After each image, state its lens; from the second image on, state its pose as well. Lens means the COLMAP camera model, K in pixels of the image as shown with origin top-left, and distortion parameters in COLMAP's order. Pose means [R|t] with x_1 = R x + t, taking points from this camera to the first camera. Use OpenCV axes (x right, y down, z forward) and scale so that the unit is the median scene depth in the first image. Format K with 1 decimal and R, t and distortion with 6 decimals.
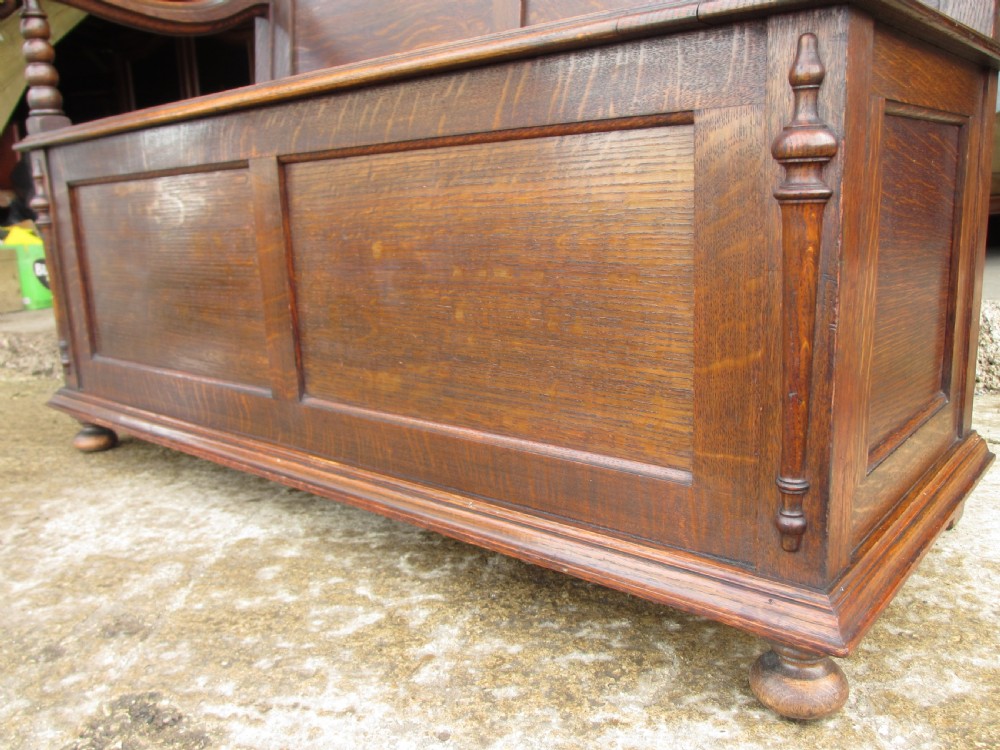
lens RADIAL K [[827.8, 0, 500.0], [0, 827.8, 375.0], [0, 0, 1]] dist [-0.053120, 0.014898]
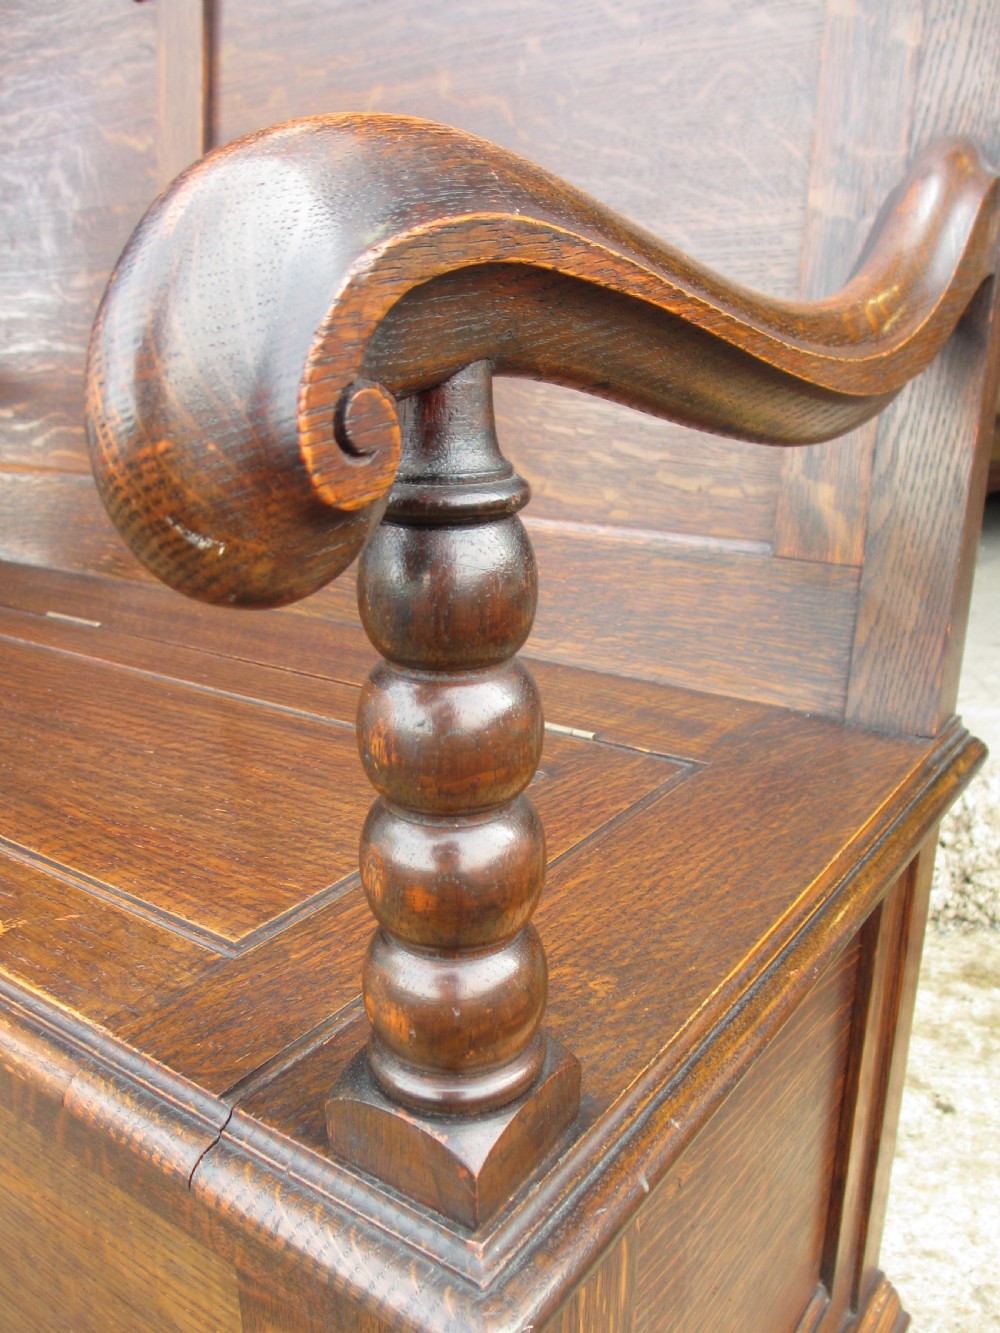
lens RADIAL K [[1098.1, 0, 492.5], [0, 1098.1, 671.0], [0, 0, 1]] dist [-0.052153, -0.001519]
pose [[0.995377, 0.007275, 0.095773, 0.291858], [-0.015095, 0.996584, 0.081189, -0.649056], [-0.094855, -0.082260, 0.992087, 0.363779]]
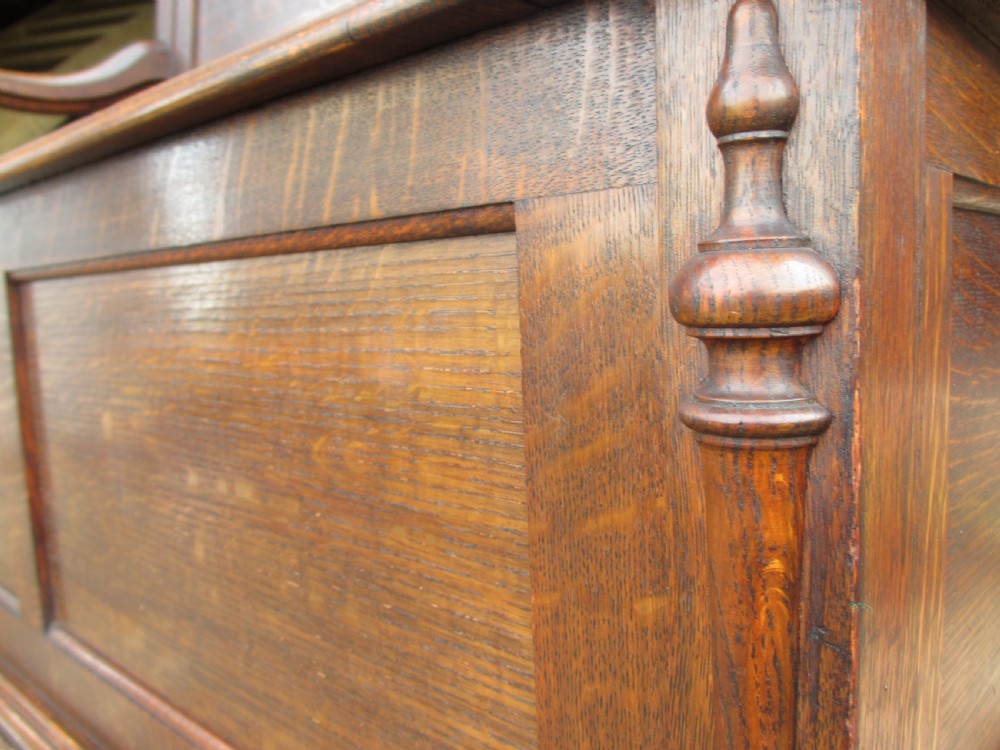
lens RADIAL K [[823.8, 0, 510.1], [0, 823.8, 376.5], [0, 0, 1]] dist [-0.052153, -0.001519]
pose [[0.999634, 0.005666, -0.026441, 0.222497], [-0.008413, 0.994442, -0.104946, -0.165095], [0.025699, 0.105130, 0.994126, 0.516565]]
